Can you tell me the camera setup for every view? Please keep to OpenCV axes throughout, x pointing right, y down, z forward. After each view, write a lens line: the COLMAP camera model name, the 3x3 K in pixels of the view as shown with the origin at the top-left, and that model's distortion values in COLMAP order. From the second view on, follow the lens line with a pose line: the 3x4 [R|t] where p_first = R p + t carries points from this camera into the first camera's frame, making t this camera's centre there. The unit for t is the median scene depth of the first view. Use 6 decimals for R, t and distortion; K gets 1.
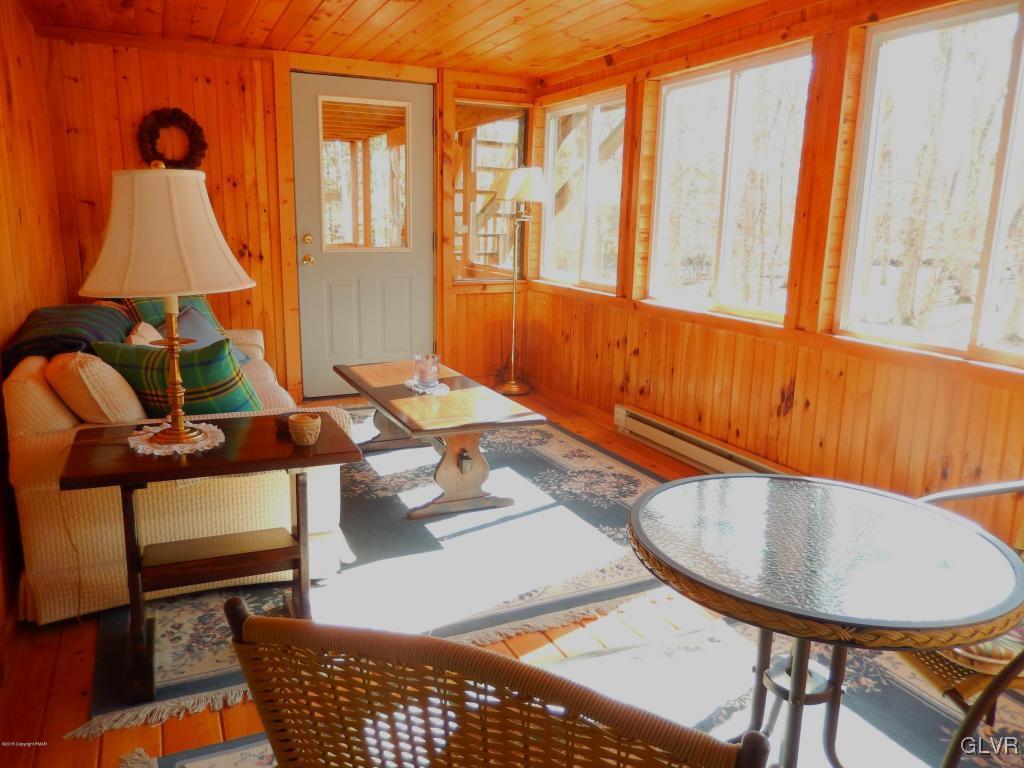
lens RADIAL K [[769.8, 0, 511.8], [0, 769.8, 382.0], [0, 0, 1]] dist [-0.002592, -0.003150]
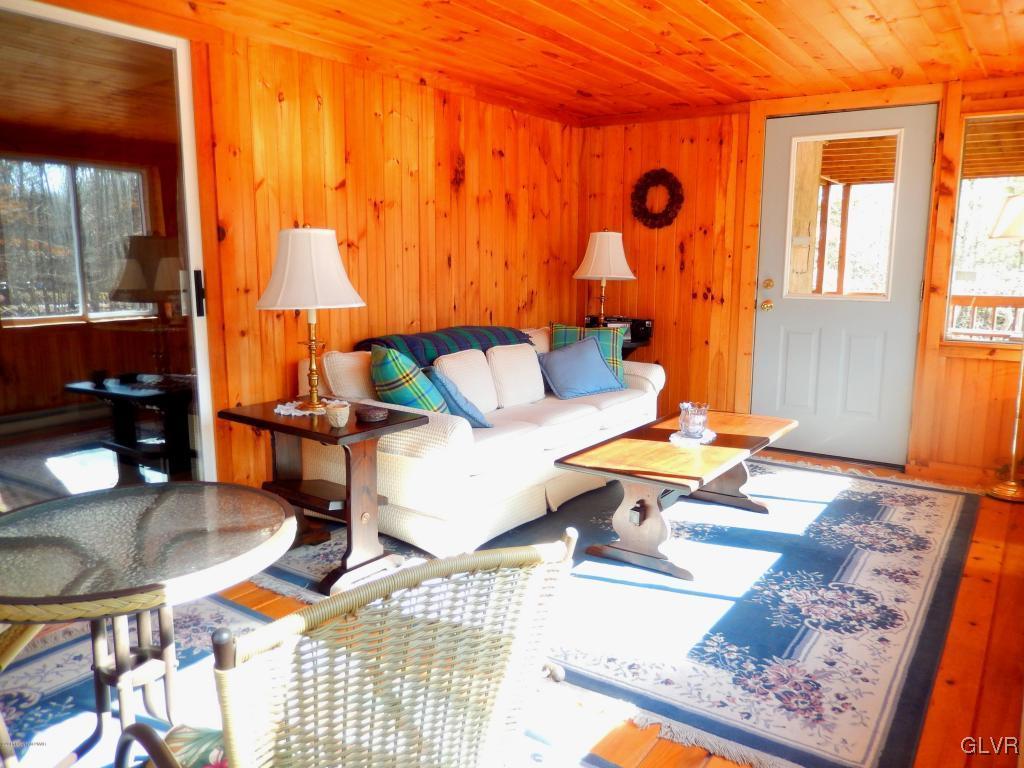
lens RADIAL K [[769.8, 0, 510.8], [0, 769.8, 383.0], [0, 0, 1]] dist [-0.002592, -0.003150]
pose [[0.503291, 0.126612, -0.854791, 0.470700], [-0.179149, 0.983003, 0.040122, -0.046843], [0.845342, 0.132942, 0.517420, 0.254565]]
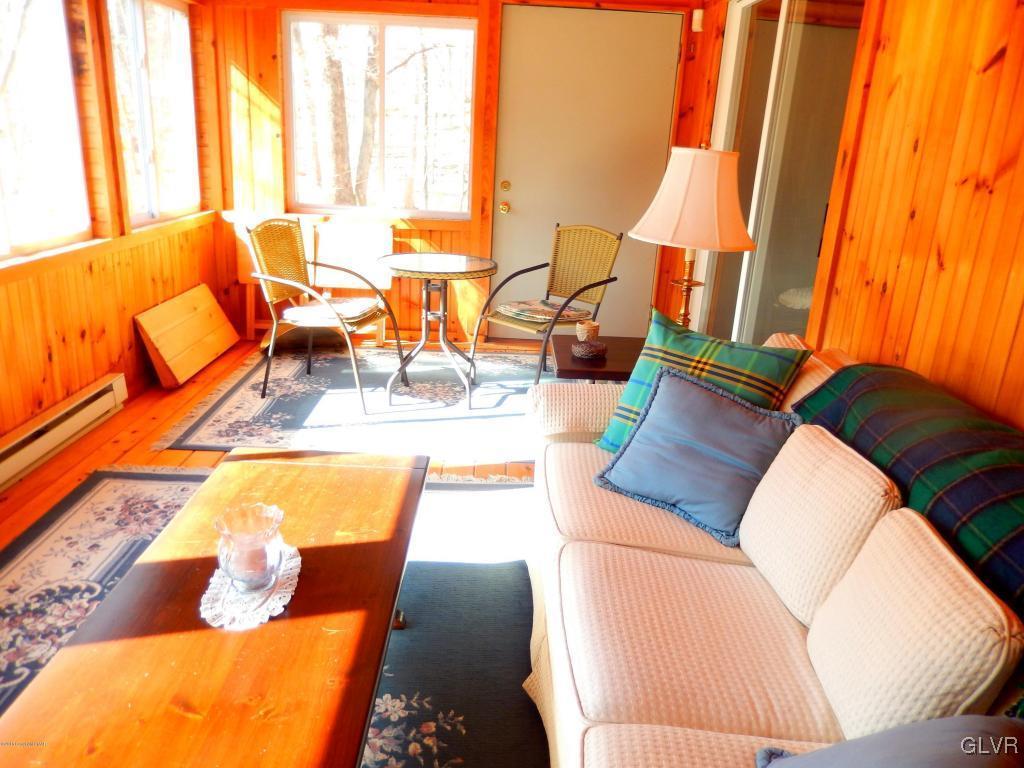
lens RADIAL K [[769.8, 0, 510.9], [0, 769.8, 384.5], [0, 0, 1]] dist [-0.002592, -0.003150]
pose [[-0.906097, -0.187917, 0.379046, -0.327742], [0.026017, 0.869495, 0.493256, -0.250491], [-0.422270, 0.456799, -0.782958, 1.011998]]
